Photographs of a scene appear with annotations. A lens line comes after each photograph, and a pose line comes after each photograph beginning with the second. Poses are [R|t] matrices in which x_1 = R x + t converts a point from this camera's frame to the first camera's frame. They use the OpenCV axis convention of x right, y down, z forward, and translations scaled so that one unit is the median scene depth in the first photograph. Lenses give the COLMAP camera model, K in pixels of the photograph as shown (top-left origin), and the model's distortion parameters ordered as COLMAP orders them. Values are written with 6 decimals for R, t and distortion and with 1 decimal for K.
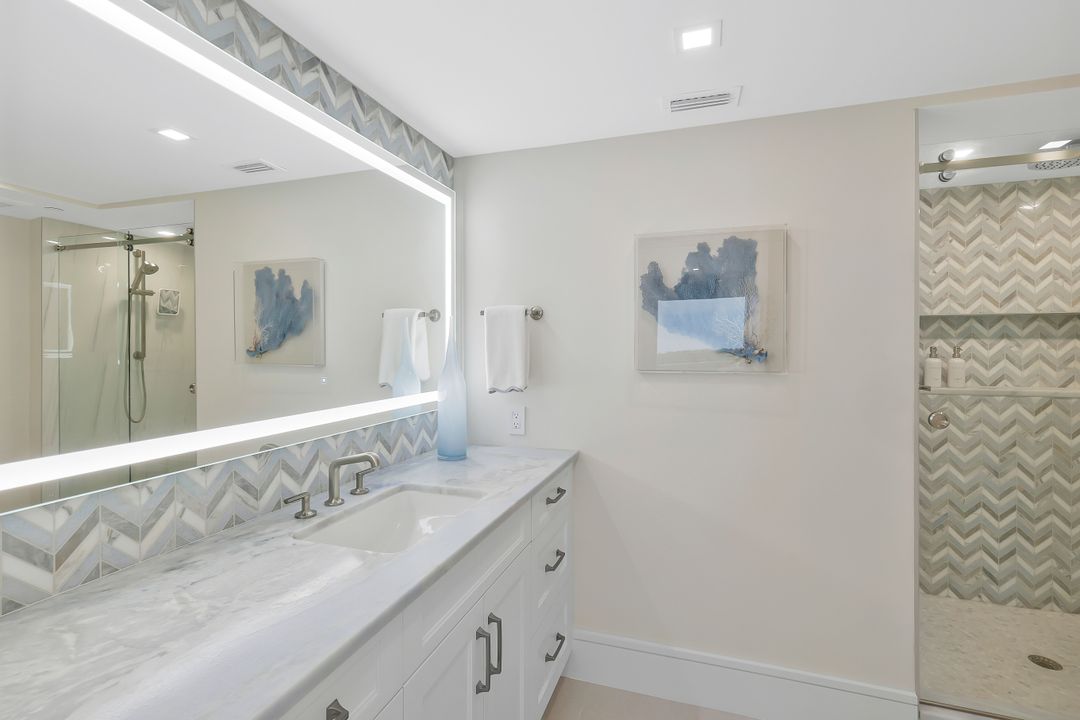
lens RADIAL K [[489.3, 0, 531.3], [0, 489.3, 345.5], [0, 0, 1]] dist [-0.002301, 0.000203]
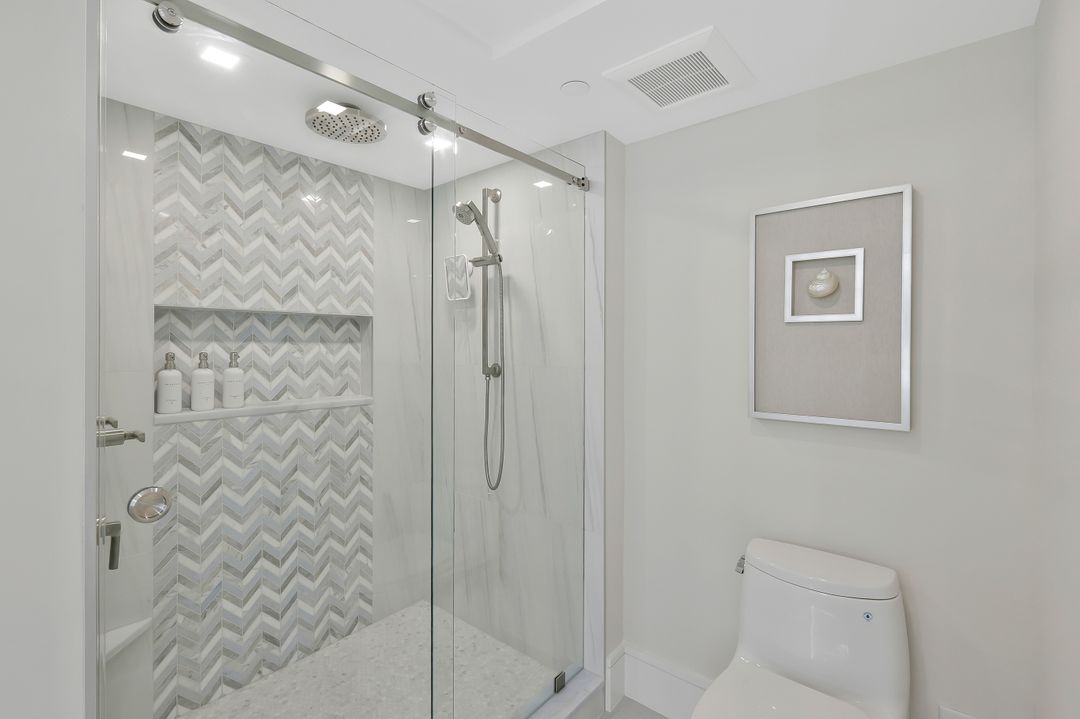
lens RADIAL K [[489.3, 0, 531.3], [0, 489.3, 345.0], [0, 0, 1]] dist [-0.002301, 0.000203]
pose [[0.373157, 0.004106, 0.927759, 0.357922], [-0.002316, 0.999991, -0.003494, -0.007523], [-0.927765, -0.000845, 0.373163, 0.309693]]
